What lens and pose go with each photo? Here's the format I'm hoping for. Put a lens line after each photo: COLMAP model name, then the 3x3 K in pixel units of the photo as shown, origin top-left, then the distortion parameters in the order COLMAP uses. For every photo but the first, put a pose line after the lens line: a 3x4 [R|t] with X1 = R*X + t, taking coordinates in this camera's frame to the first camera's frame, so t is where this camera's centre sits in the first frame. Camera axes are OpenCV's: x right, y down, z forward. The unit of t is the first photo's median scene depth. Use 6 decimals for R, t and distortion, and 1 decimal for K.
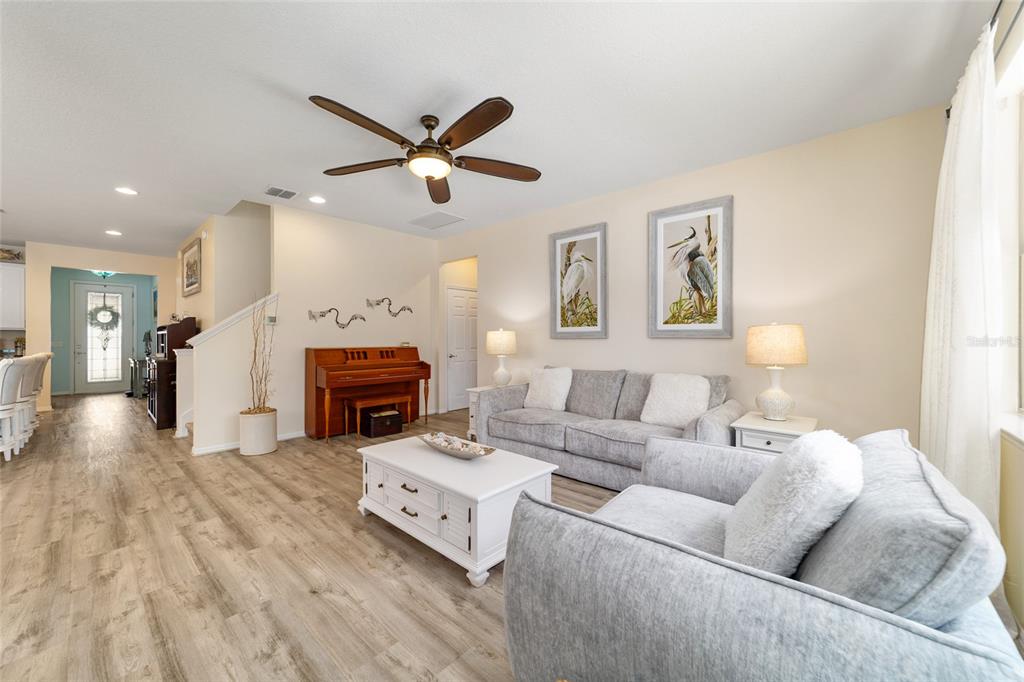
lens RADIAL K [[394.6, 0, 510.3], [0, 394.6, 334.9], [0, 0, 1]] dist [-0.017709, 0.008053]
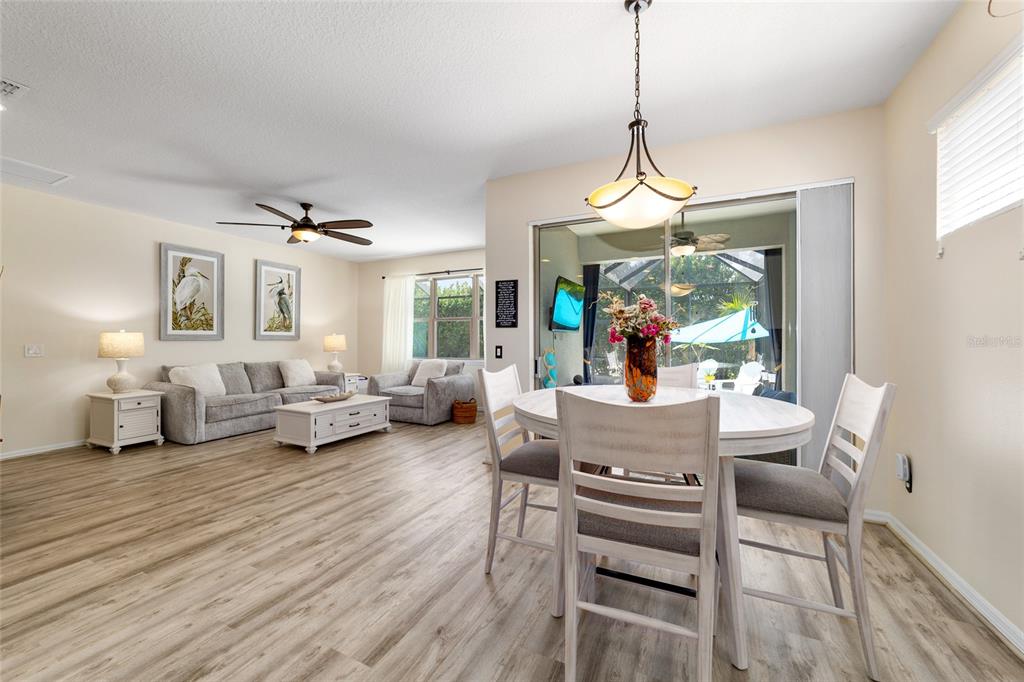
lens RADIAL K [[394.6, 0, 513.9], [0, 394.6, 335.3], [0, 0, 1]] dist [-0.017709, 0.008053]
pose [[-0.280830, 0.010400, 0.959701, -1.510364], [-0.008340, 0.999877, -0.013276, 0.001987], [-0.959721, -0.011733, -0.280708, 0.483236]]
